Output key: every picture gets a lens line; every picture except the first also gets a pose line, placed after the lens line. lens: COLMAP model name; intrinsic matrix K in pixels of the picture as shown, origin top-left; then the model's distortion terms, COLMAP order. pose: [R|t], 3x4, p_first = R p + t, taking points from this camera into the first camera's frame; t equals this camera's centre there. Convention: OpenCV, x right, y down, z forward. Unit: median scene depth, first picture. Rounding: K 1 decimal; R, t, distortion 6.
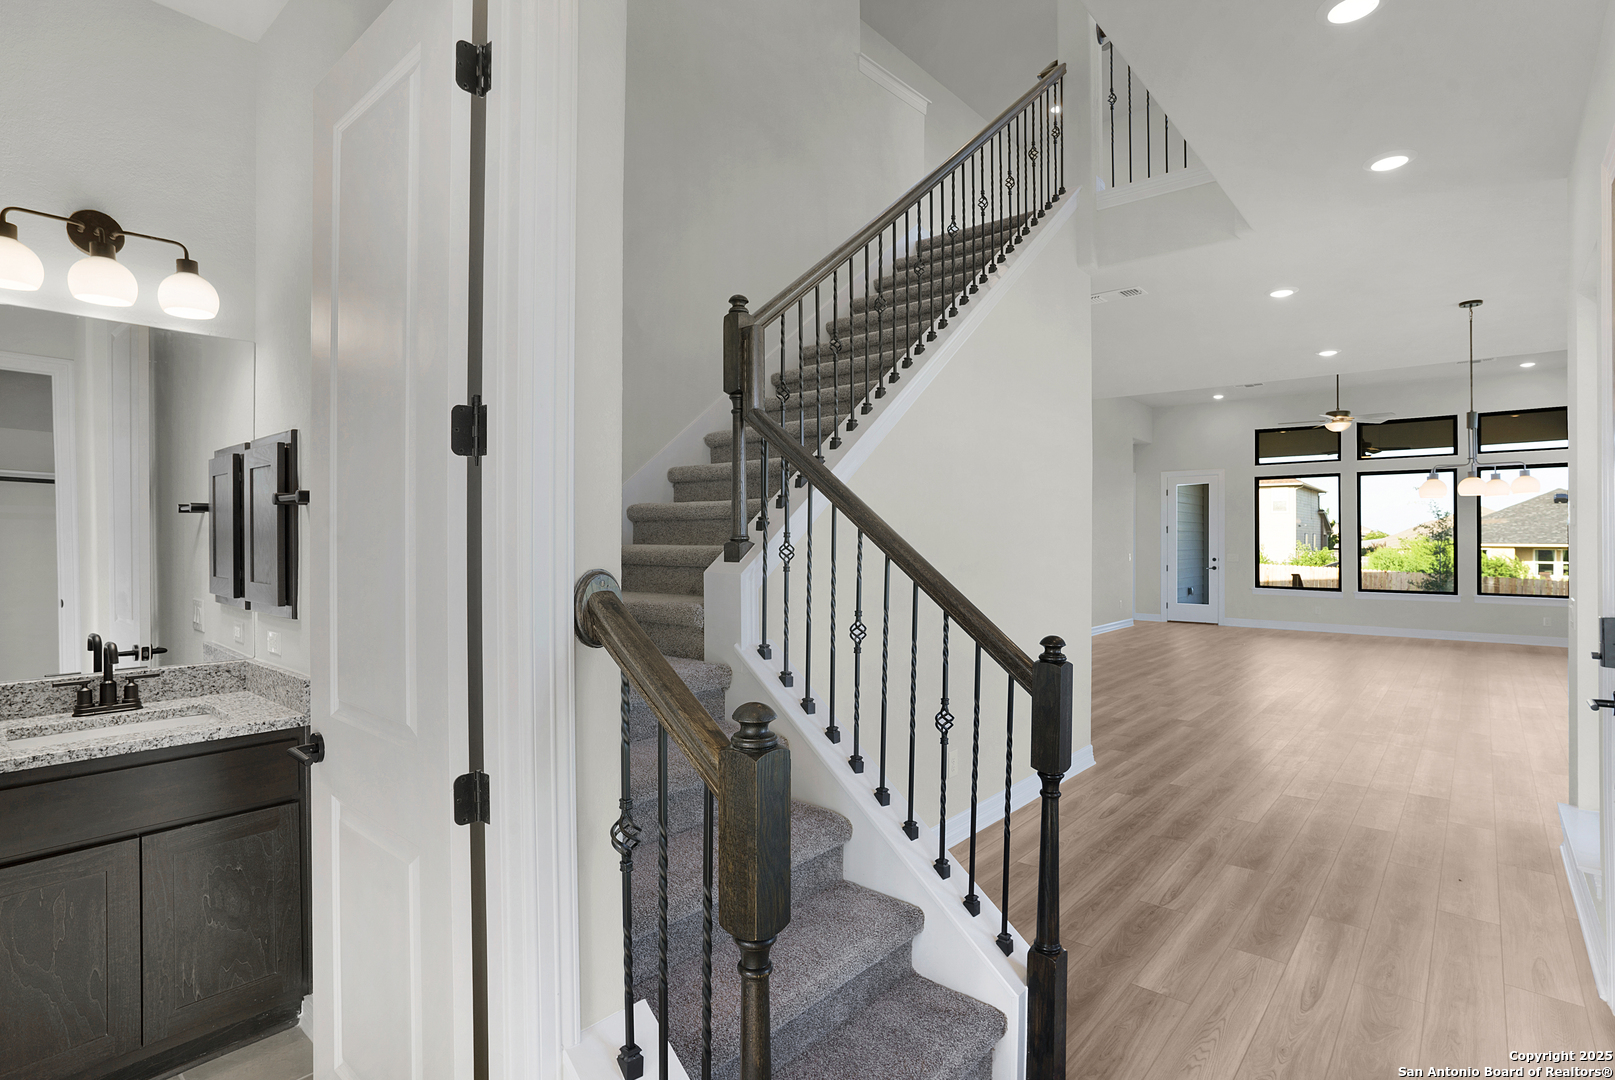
lens RADIAL K [[811.4, 0, 811.6], [0, 811.4, 541.8], [0, 0, 1]] dist [-0.055570, 0.029464]
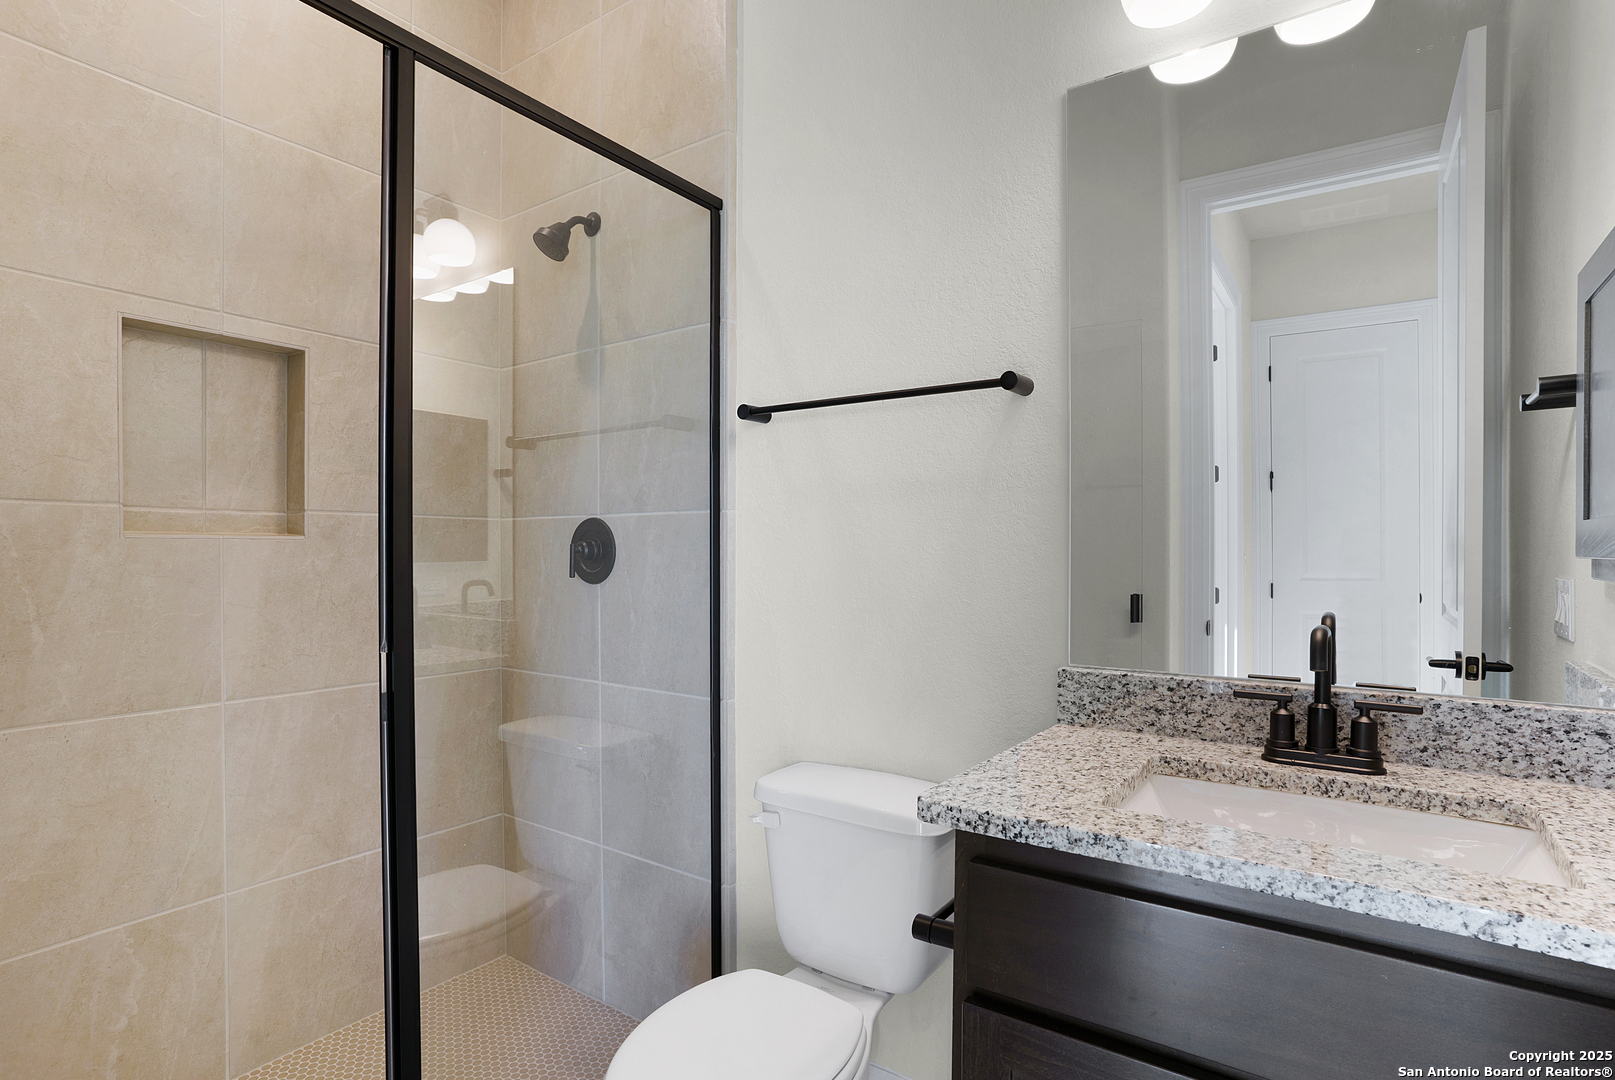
lens RADIAL K [[811.4, 0, 801.6], [0, 811.4, 546.3], [0, 0, 1]] dist [-0.055570, 0.029464]
pose [[0.090999, -0.003547, -0.995845, -0.406730], [-0.010844, 0.999931, -0.004552, 0.079886], [0.995792, 0.011213, 0.090955, 0.612982]]
